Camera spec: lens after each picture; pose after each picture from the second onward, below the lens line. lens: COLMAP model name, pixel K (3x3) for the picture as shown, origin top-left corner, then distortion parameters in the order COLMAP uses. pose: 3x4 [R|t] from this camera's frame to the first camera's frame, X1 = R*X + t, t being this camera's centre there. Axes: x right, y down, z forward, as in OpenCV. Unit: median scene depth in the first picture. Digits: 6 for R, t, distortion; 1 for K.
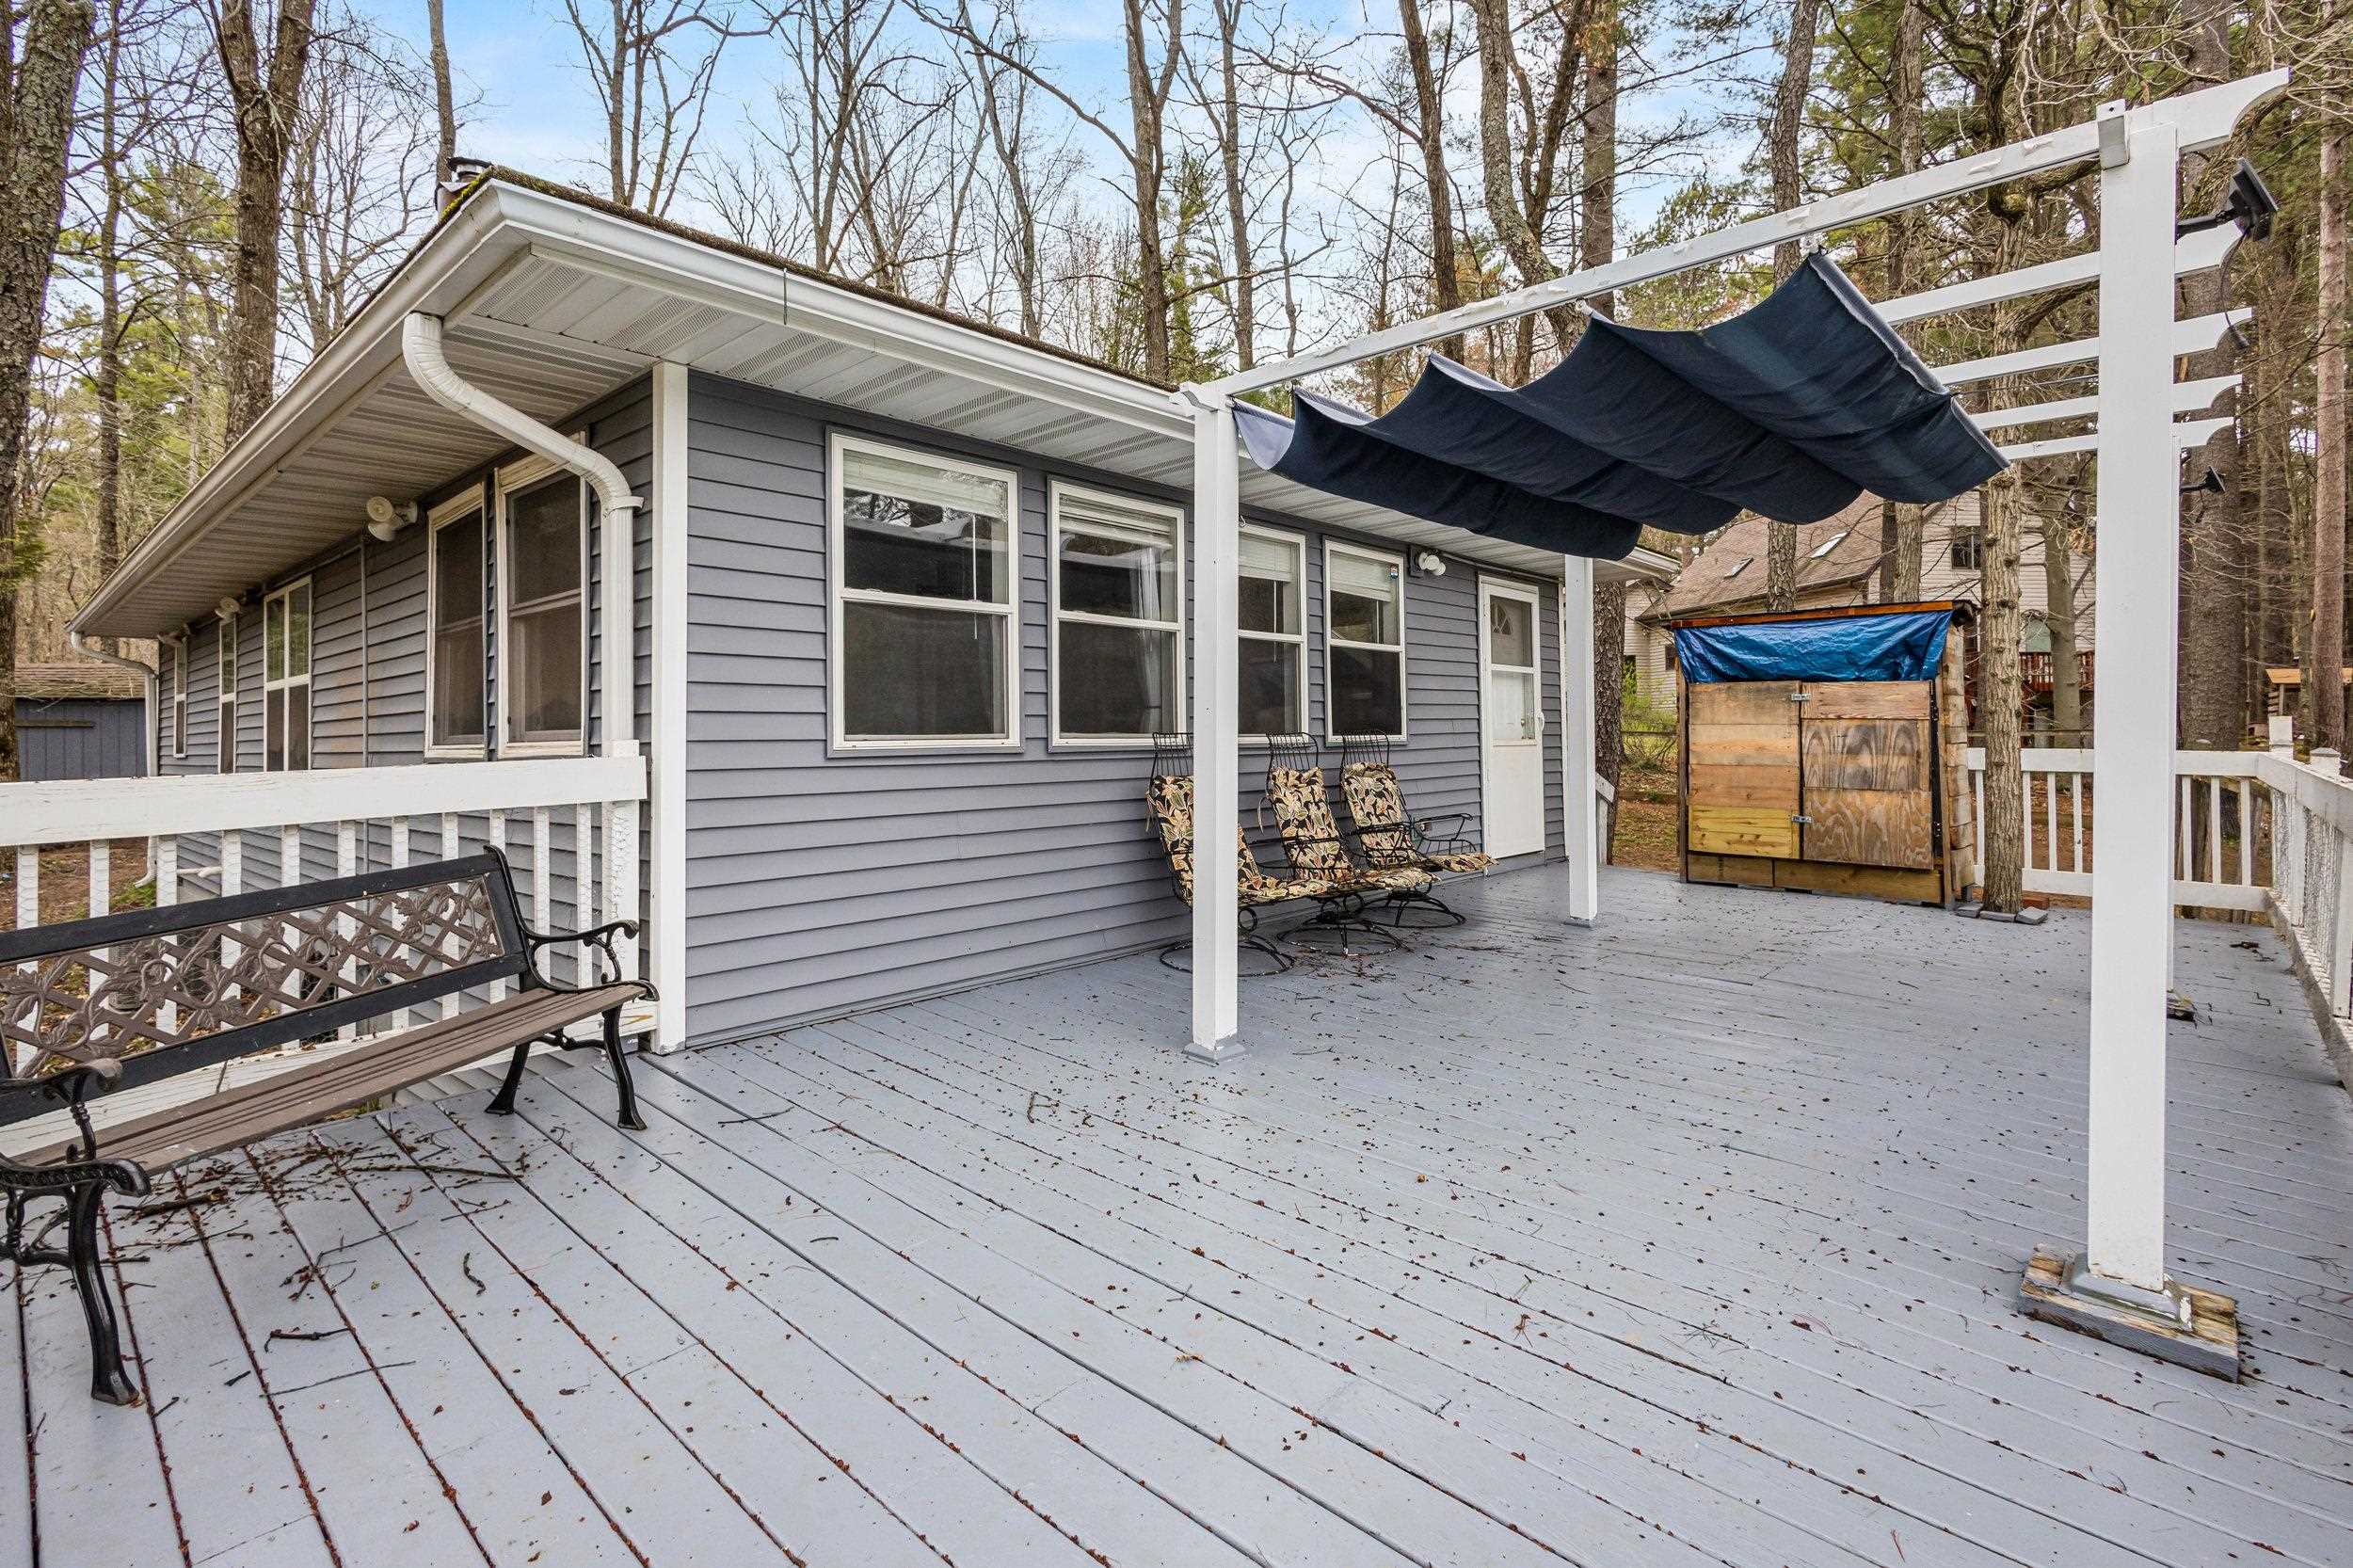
lens RADIAL K [[1104.8, 0, 1175.0], [0, 1104.8, 730.1], [0, 0, 1]] dist [0.025414, -0.000393]
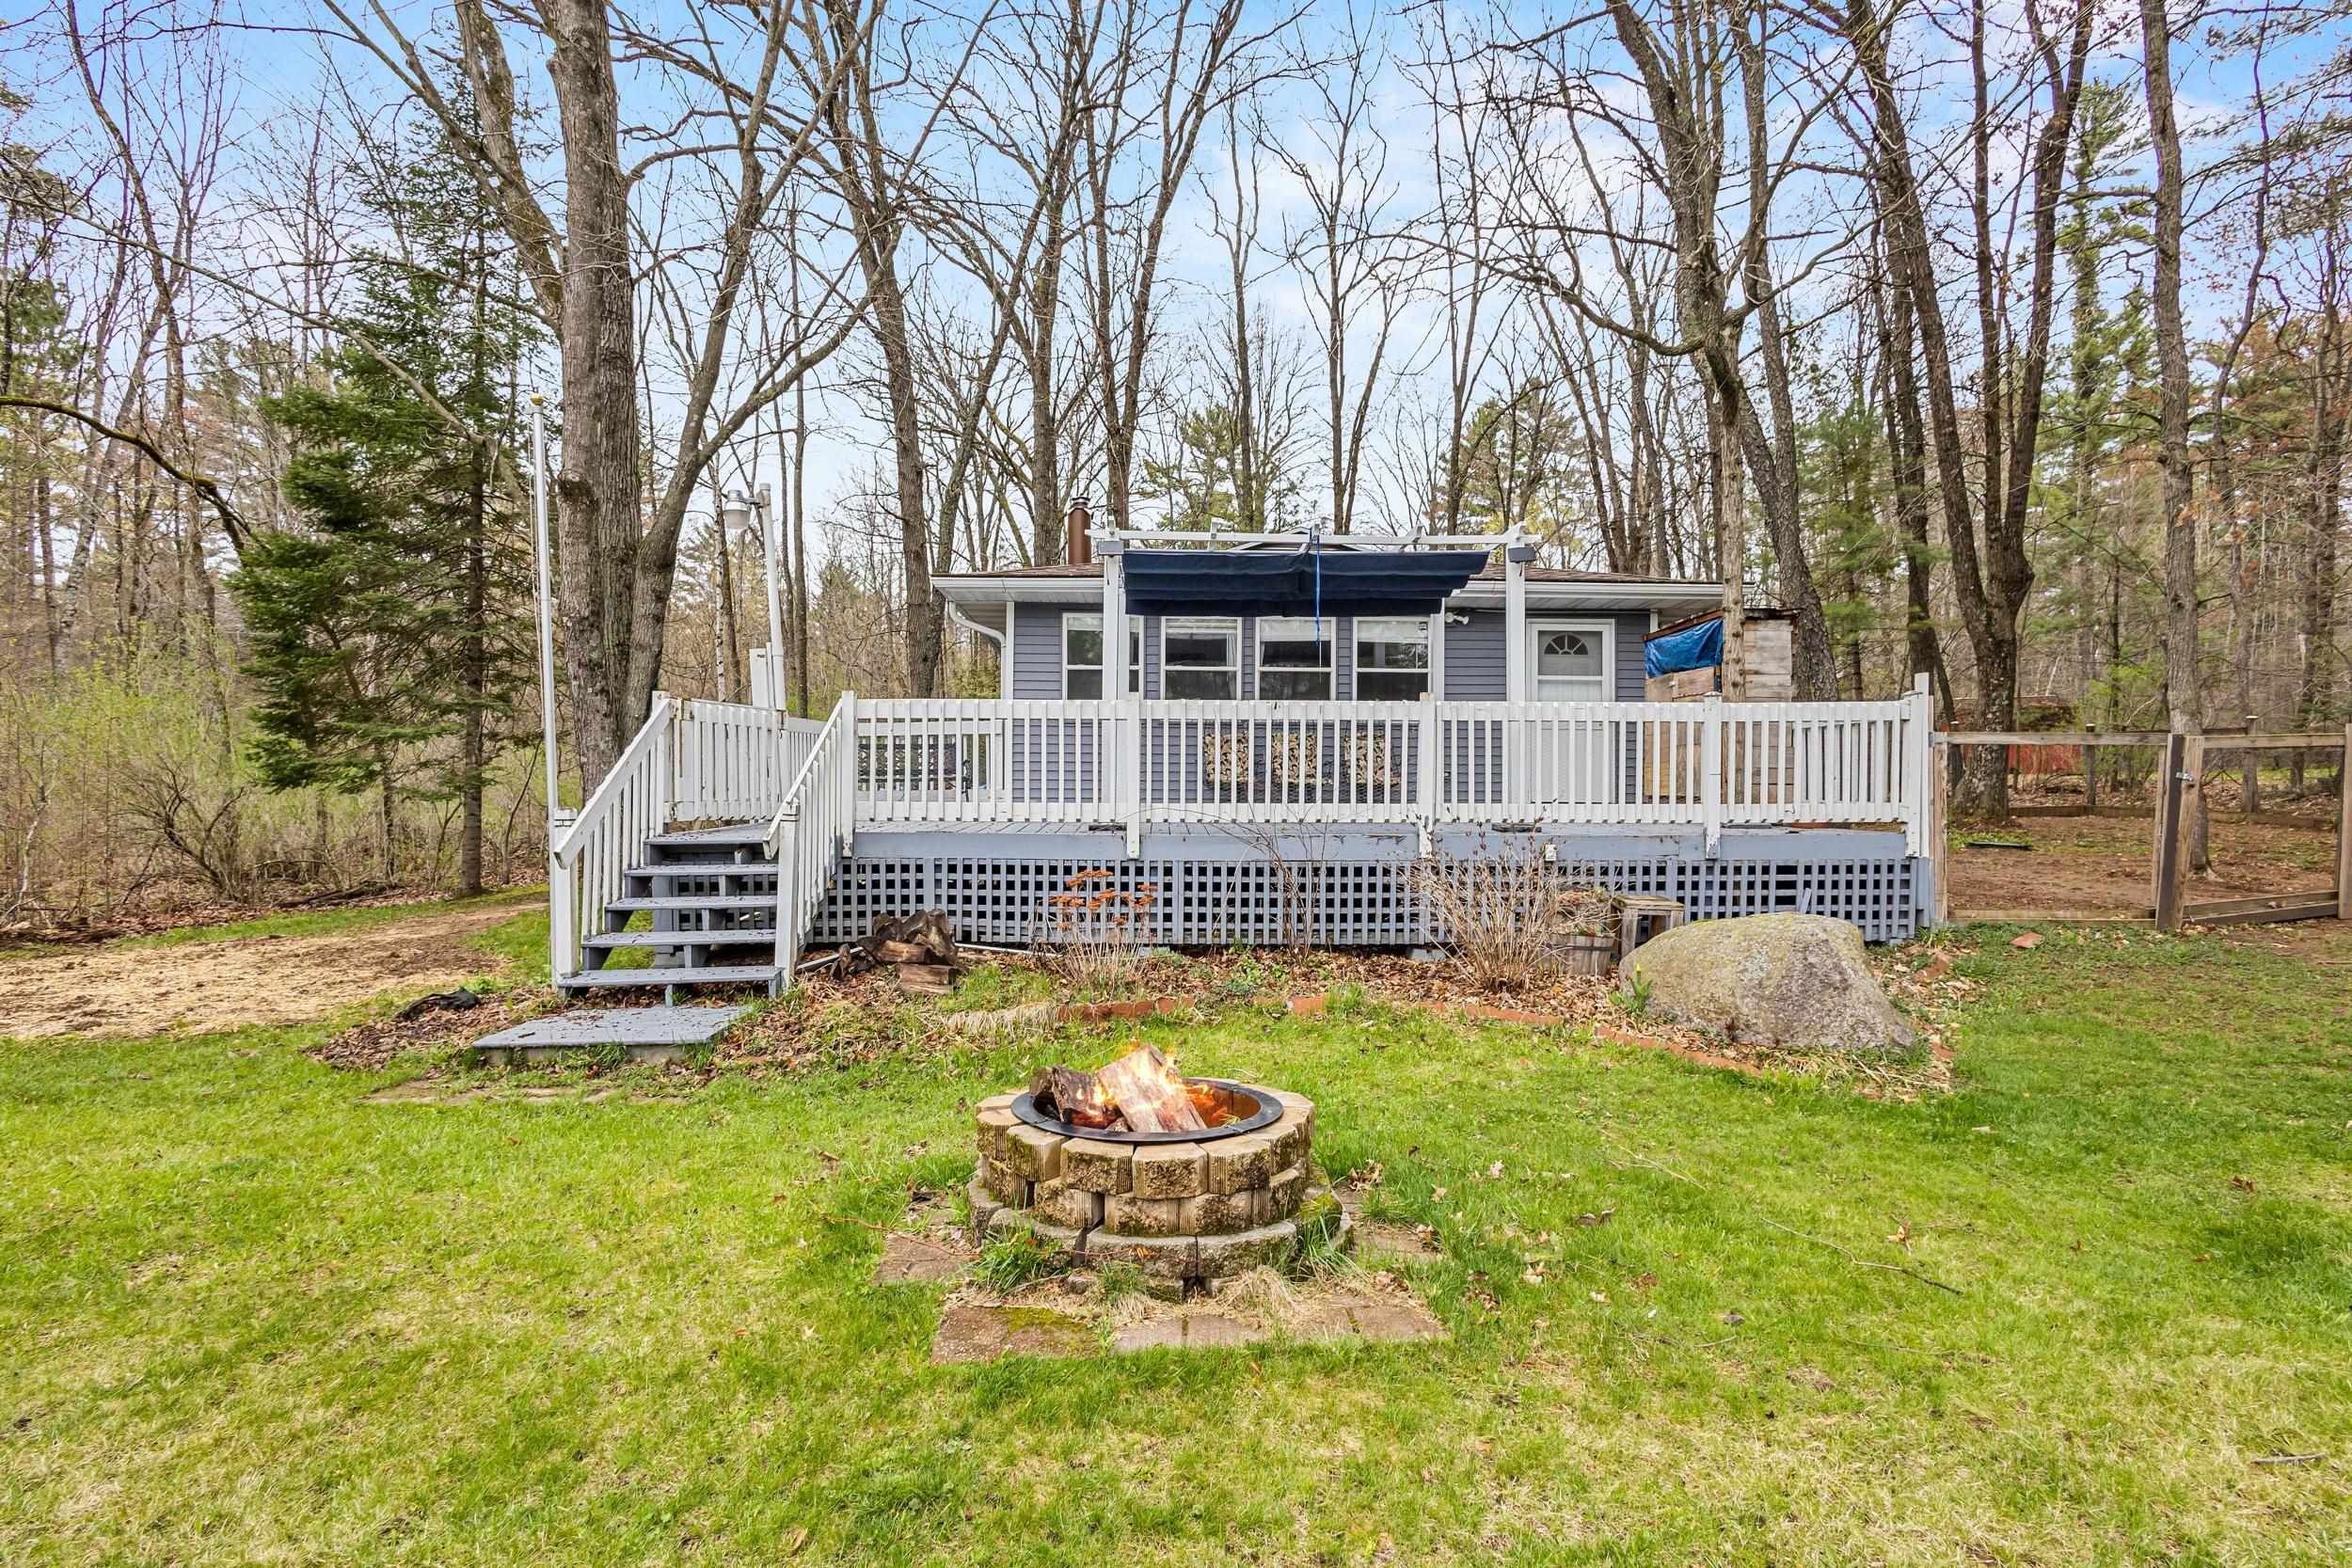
lens RADIAL K [[1092.7, 0, 1182.3], [0, 1092.7, 788.2], [0, 0, 1]] dist [0.002263, -0.000121]
pose [[0.689552, -0.001247, -0.724235, 1.968642], [-0.011439, 0.999855, -0.012613, 0.225412], [0.724145, 0.016982, 0.689438, -0.748848]]
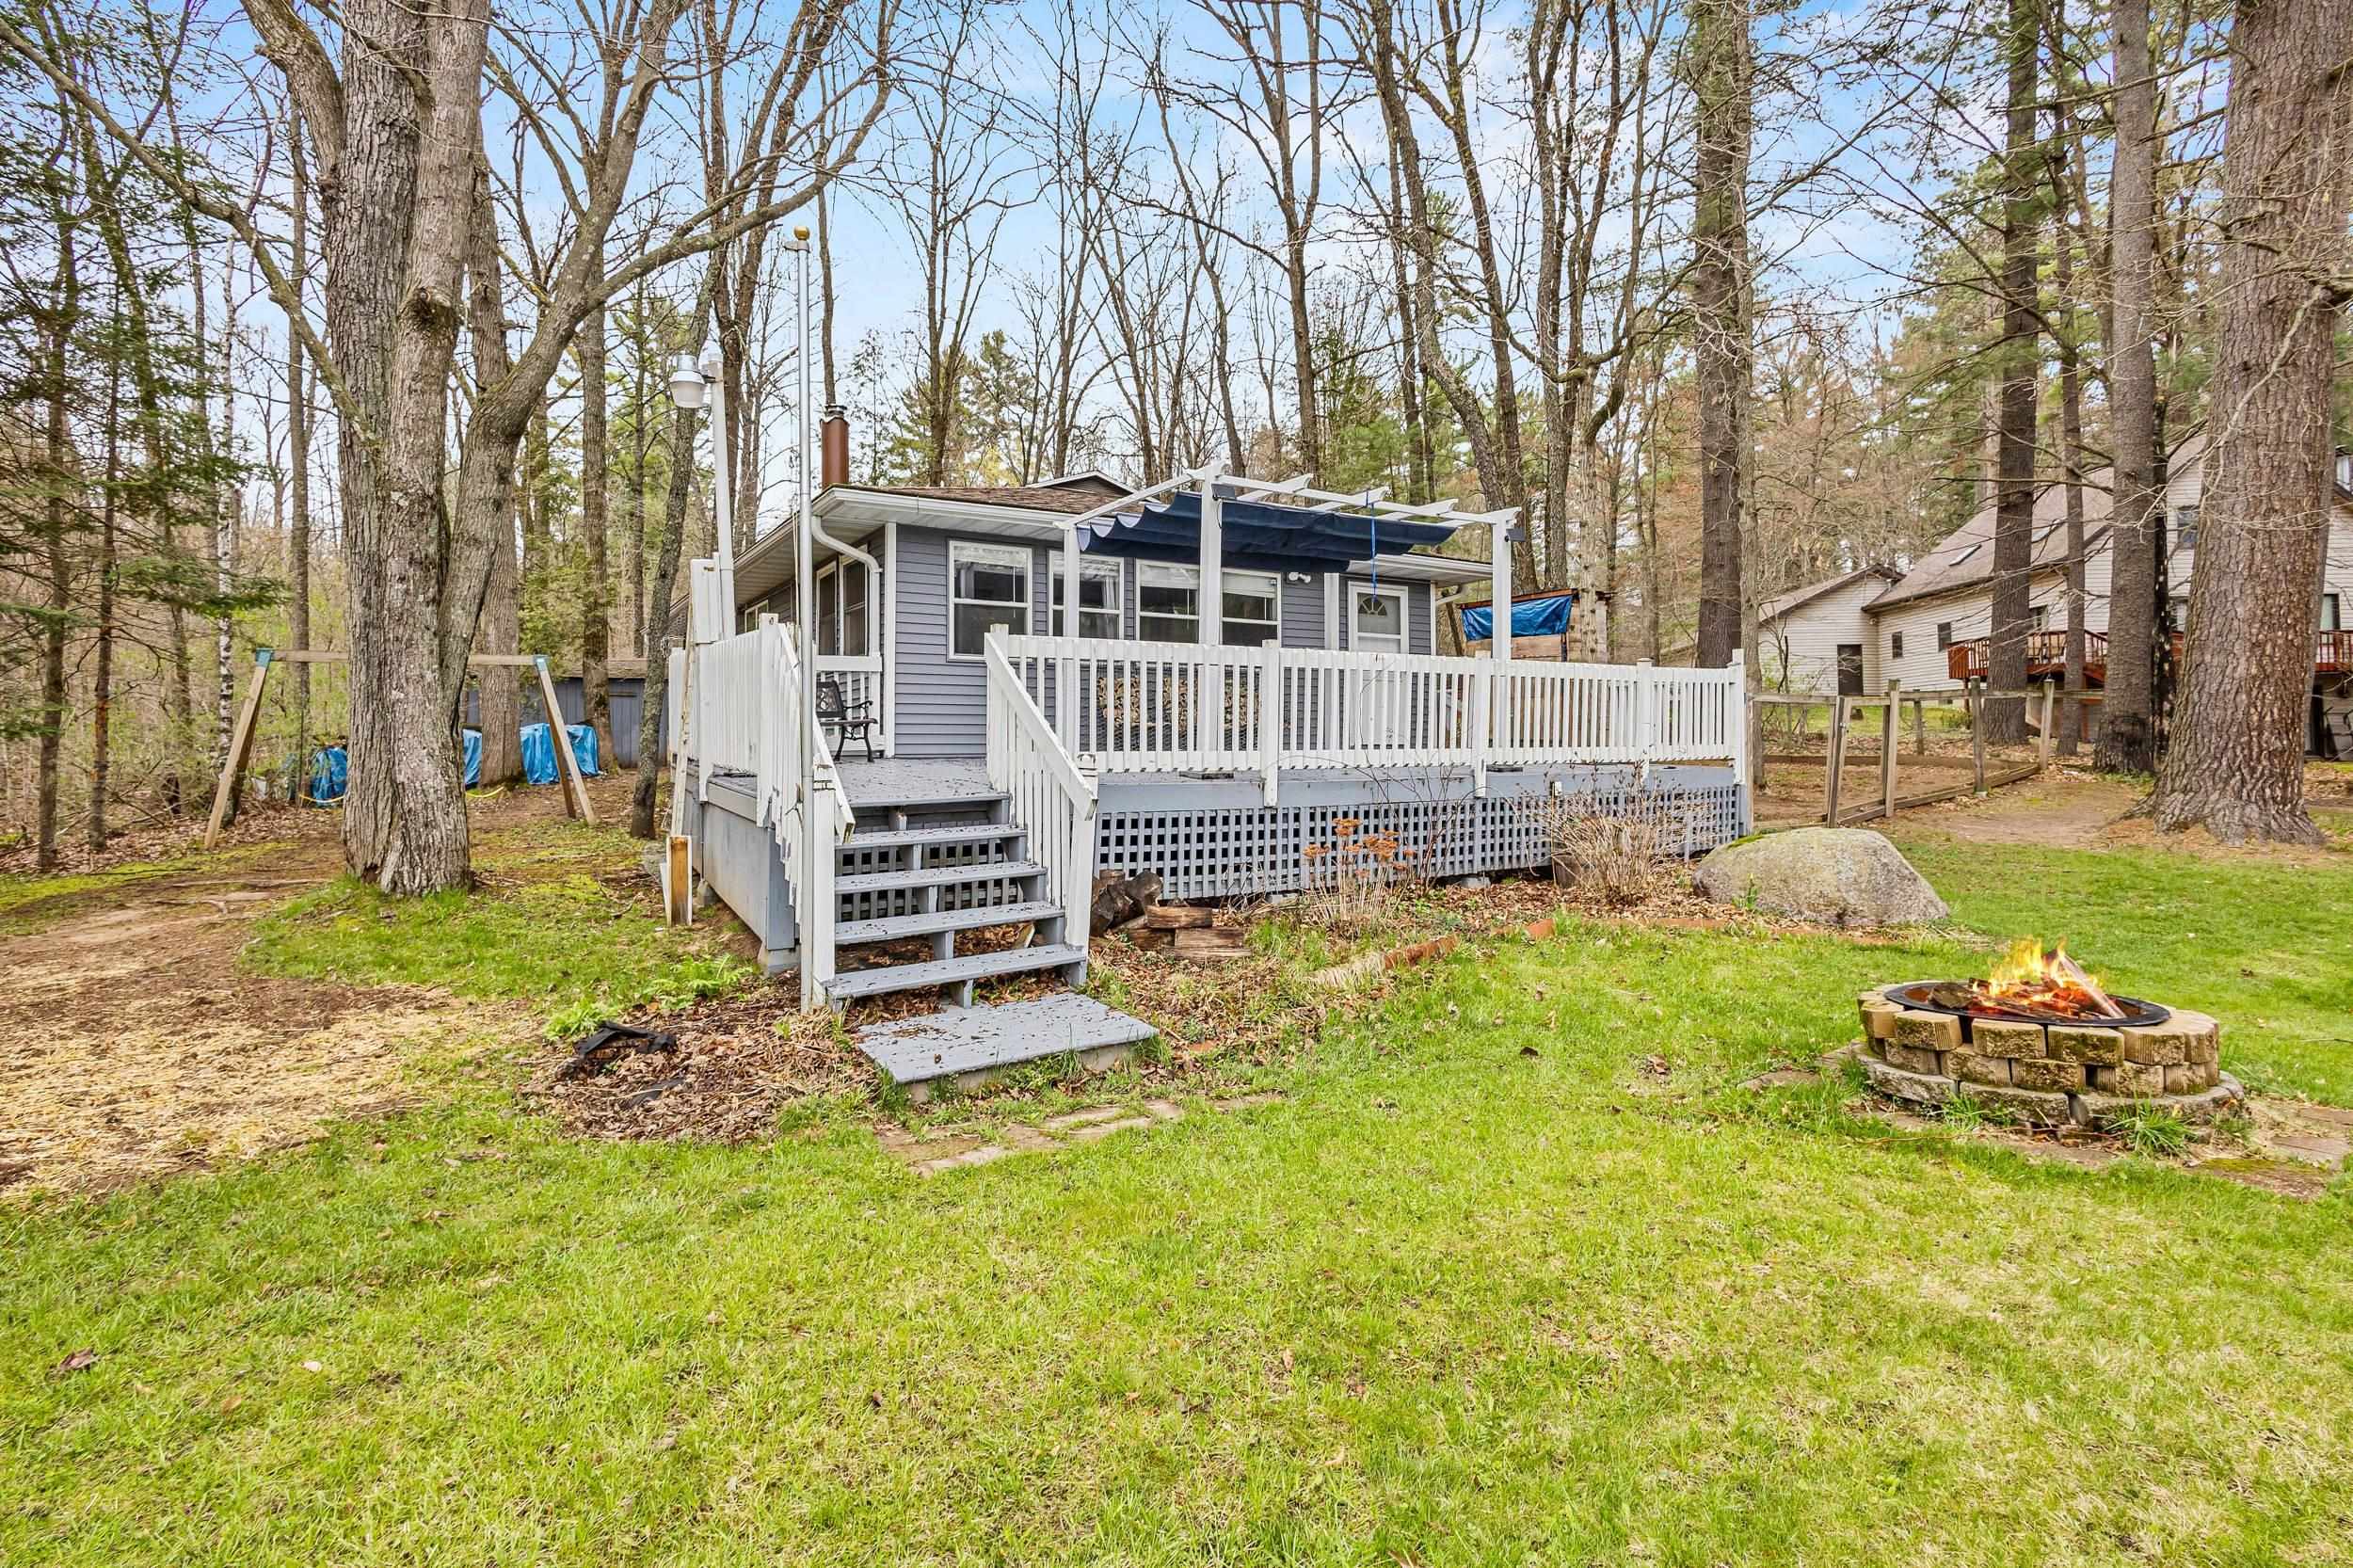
lens RADIAL K [[1104.8, 0, 1175.0], [0, 1104.8, 730.1], [0, 0, 1]] dist [0.025414, -0.000393]
pose [[0.963612, -0.000032, -0.267304, 0.908751], [-0.003544, 0.999911, -0.012895, 0.217328], [0.267281, 0.013373, 0.963526, -1.390003]]
